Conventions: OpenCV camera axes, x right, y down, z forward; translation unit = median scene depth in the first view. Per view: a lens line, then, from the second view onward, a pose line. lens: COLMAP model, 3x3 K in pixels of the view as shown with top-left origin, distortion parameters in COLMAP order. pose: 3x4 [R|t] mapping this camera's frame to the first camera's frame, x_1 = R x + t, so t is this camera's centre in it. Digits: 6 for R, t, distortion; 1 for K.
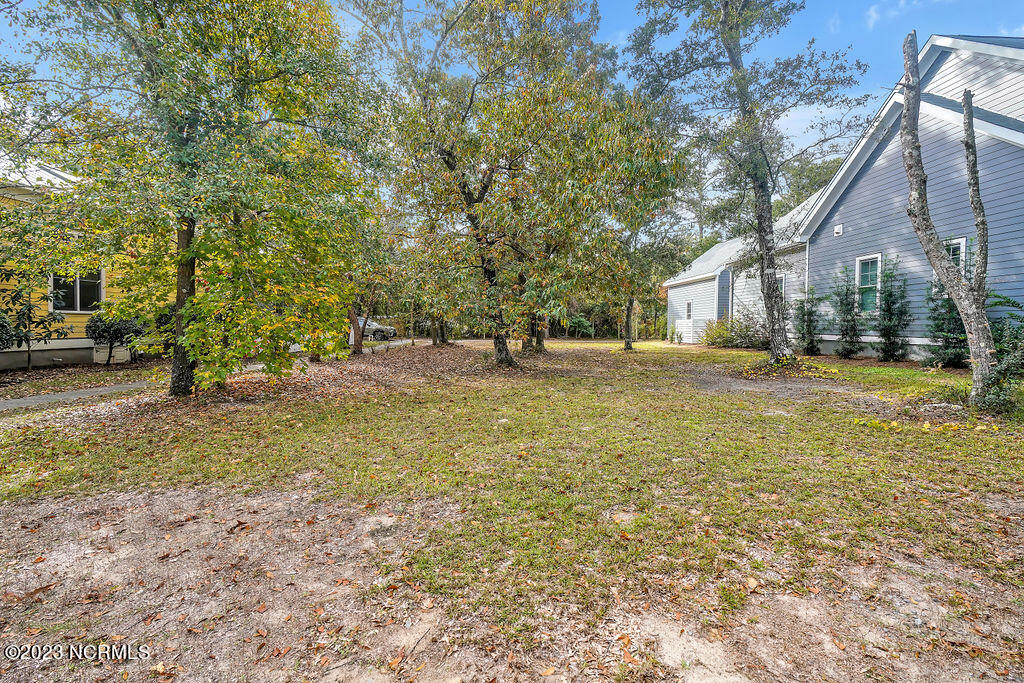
lens RADIAL K [[465.0, 0, 510.2], [0, 465.0, 341.0], [0, 0, 1]] dist [-0.004617, 0.000040]
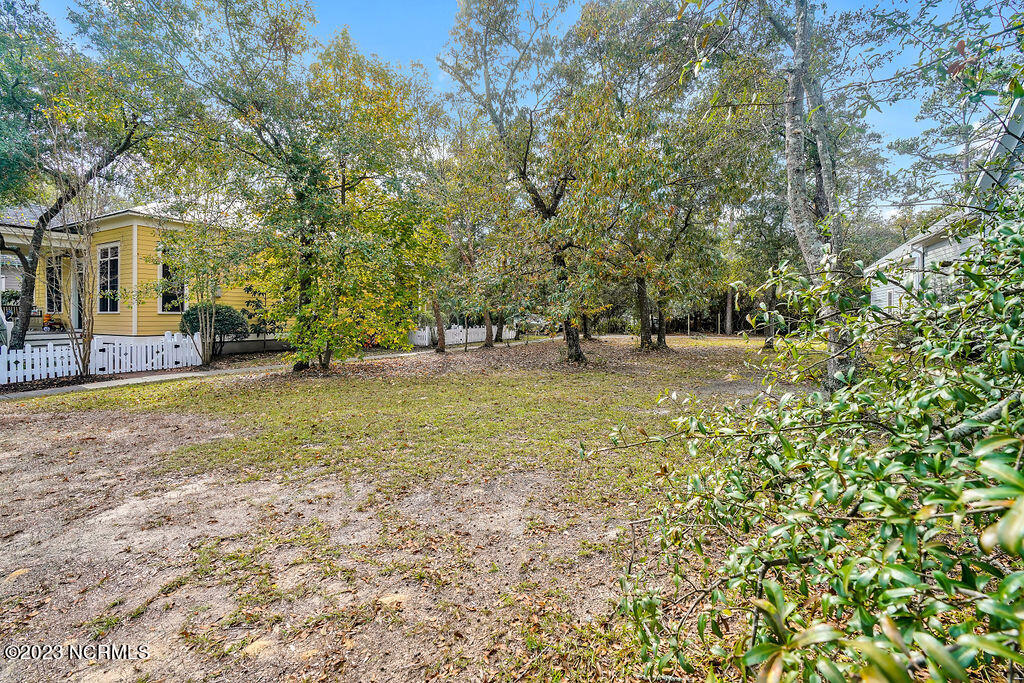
lens RADIAL K [[465.0, 0, 511.9], [0, 465.0, 334.1], [0, 0, 1]] dist [-0.004617, 0.000040]
pose [[0.899939, 0.009229, -0.435919, 0.217192], [-0.011121, 0.999937, -0.001788, -0.002383], [0.435875, 0.006456, 0.899984, -0.019562]]
